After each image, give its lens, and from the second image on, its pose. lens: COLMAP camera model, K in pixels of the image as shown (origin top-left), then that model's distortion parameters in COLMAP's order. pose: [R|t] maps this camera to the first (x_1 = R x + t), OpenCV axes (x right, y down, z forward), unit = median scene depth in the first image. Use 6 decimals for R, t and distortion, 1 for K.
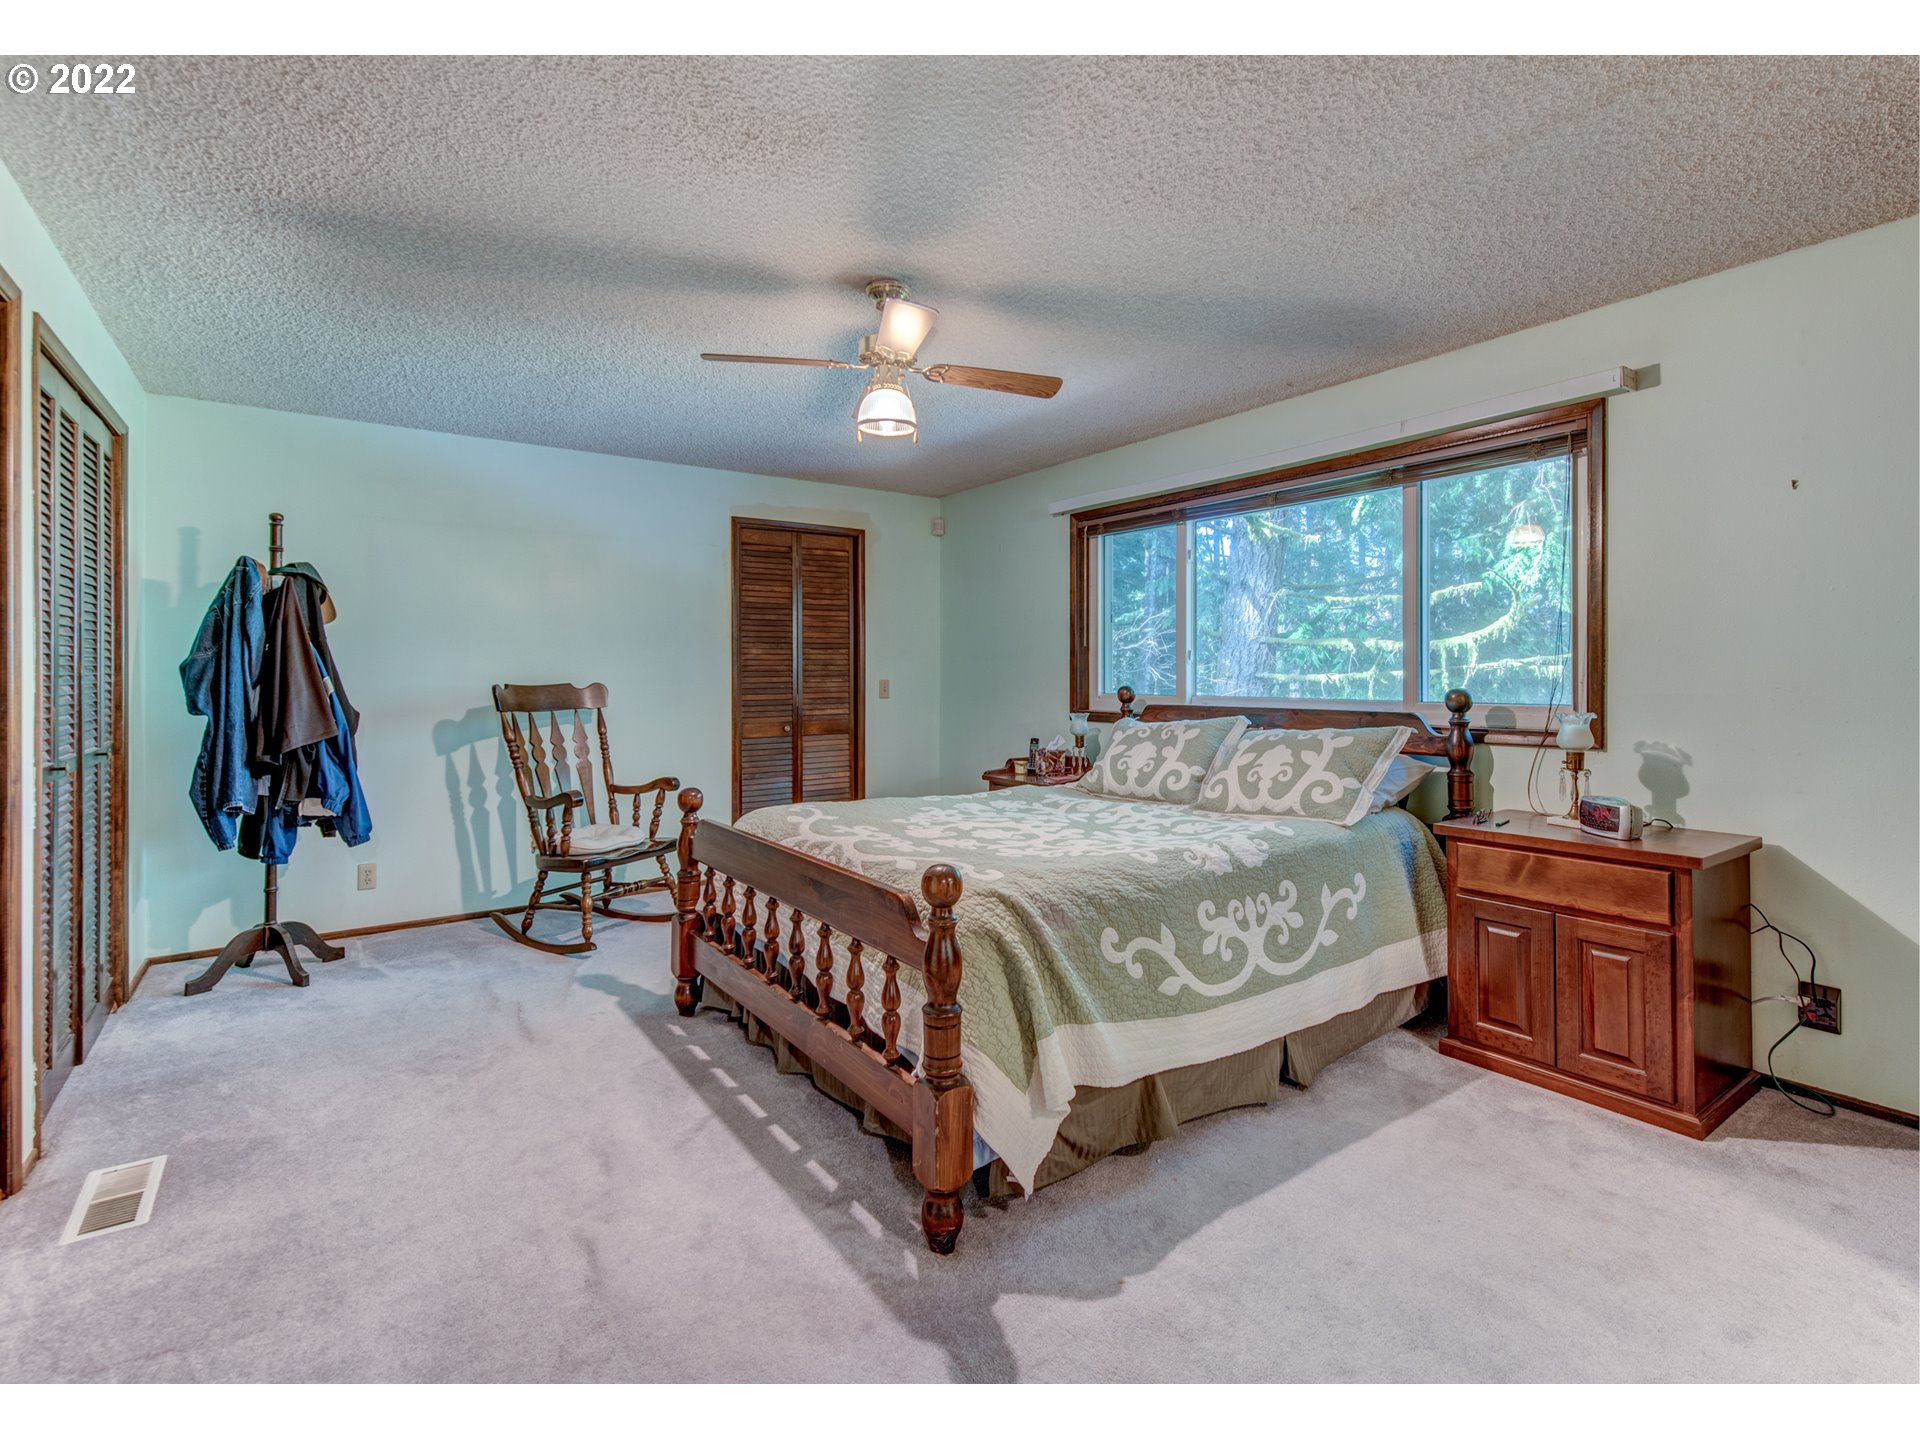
lens RADIAL K [[962.9, 0, 961.0], [0, 962.9, 713.3], [0, 0, 1]] dist [0.009781, 0.000329]
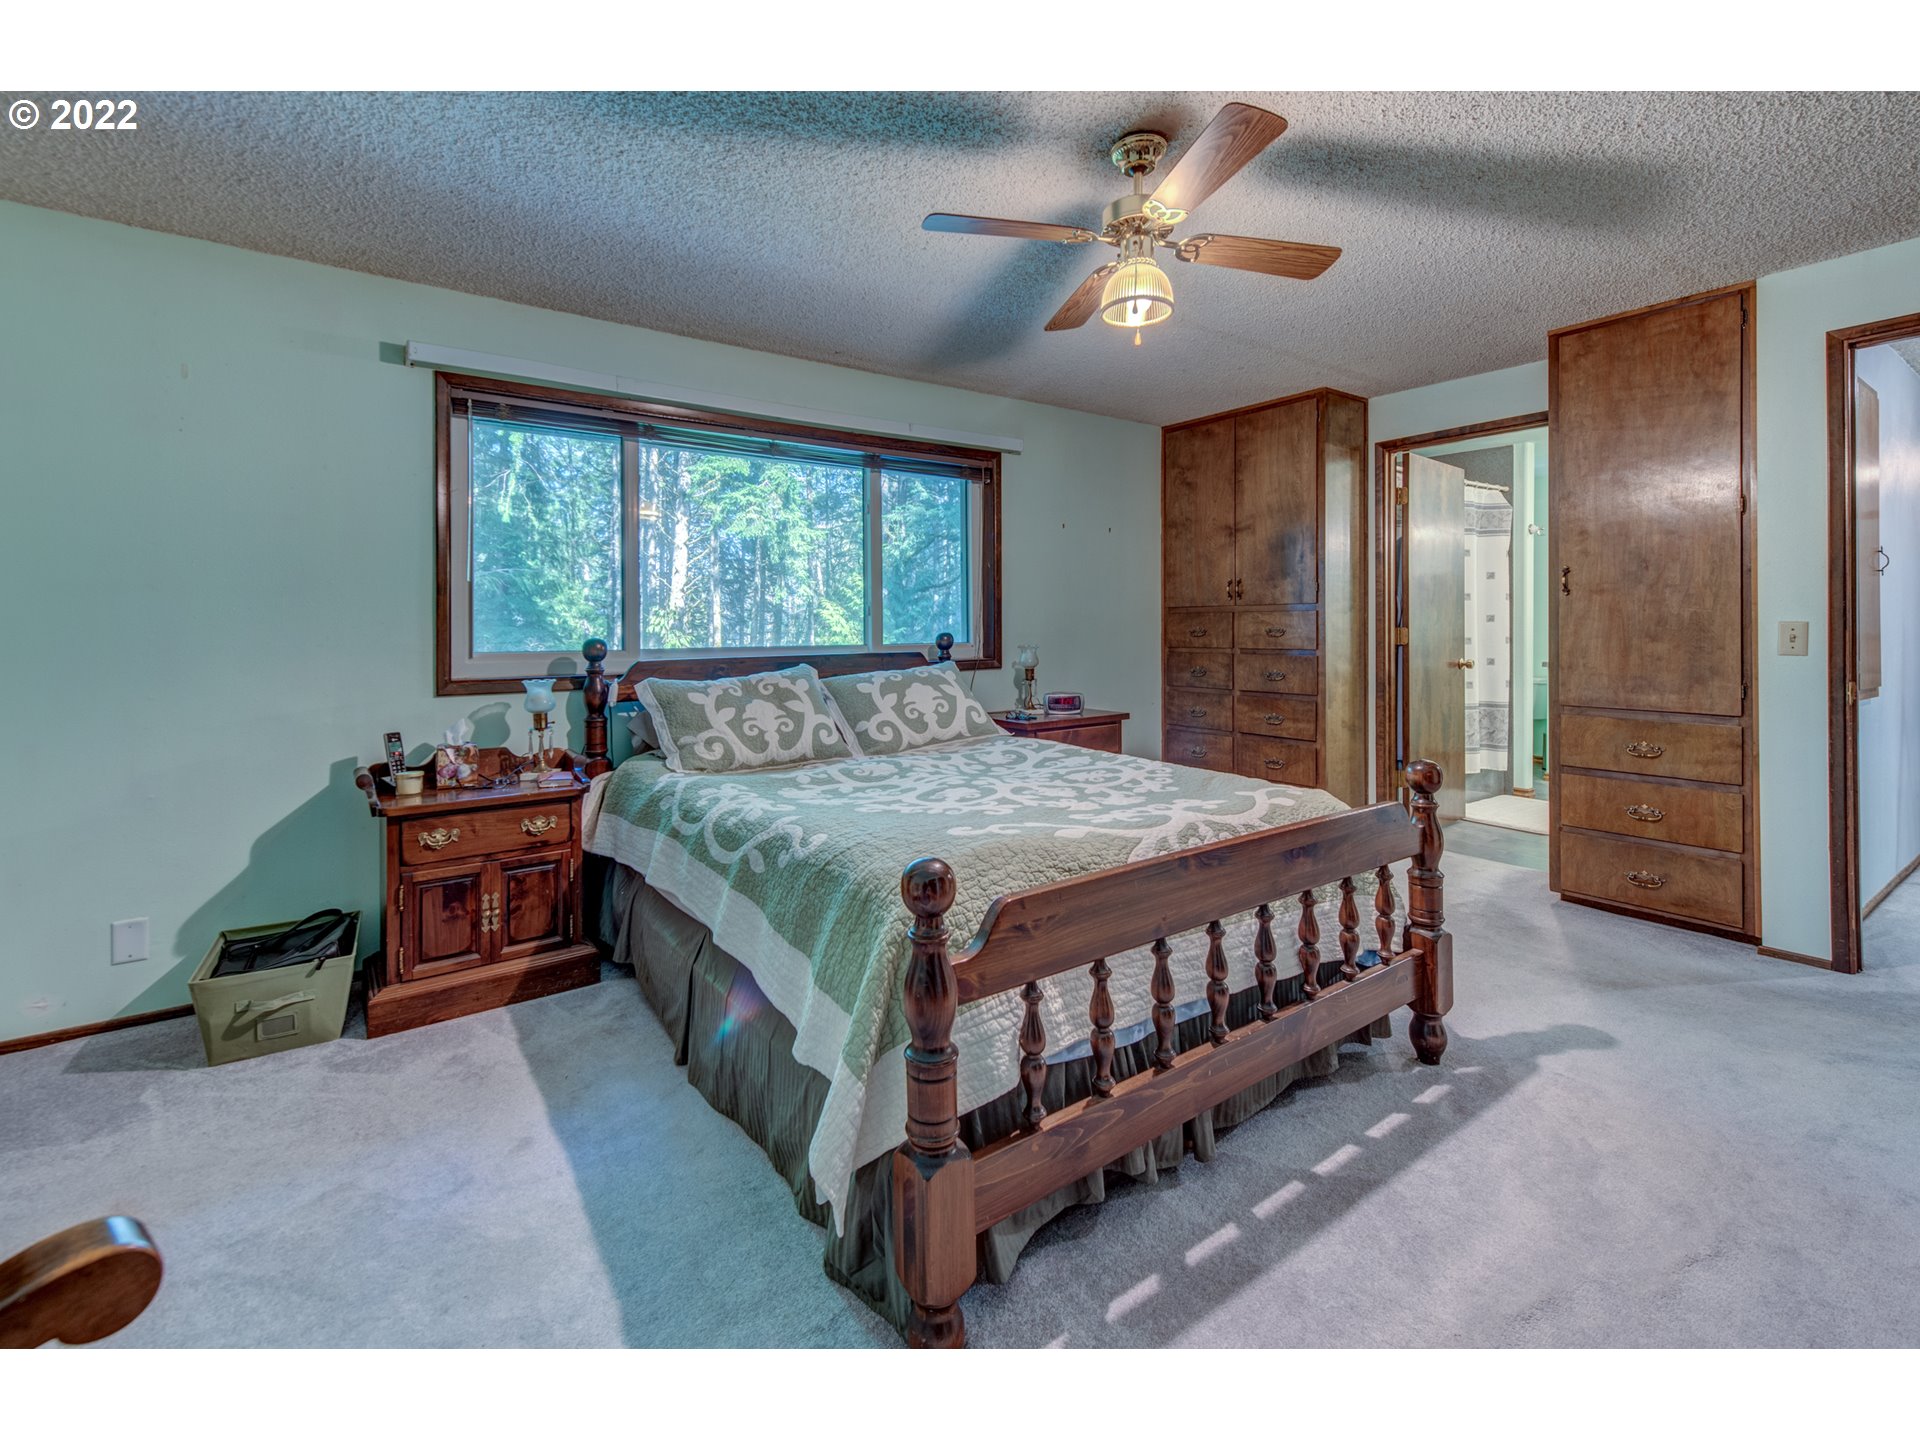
lens RADIAL K [[806.6, 0, 959.0], [0, 806.6, 698.0], [0, 0, 1]] dist [0.001308, 0.000009]
pose [[-0.017435, -0.084389, 0.996280, -0.675070], [0.053304, 0.994936, 0.085208, -0.031157], [-0.998426, 0.054591, -0.012849, 1.049491]]
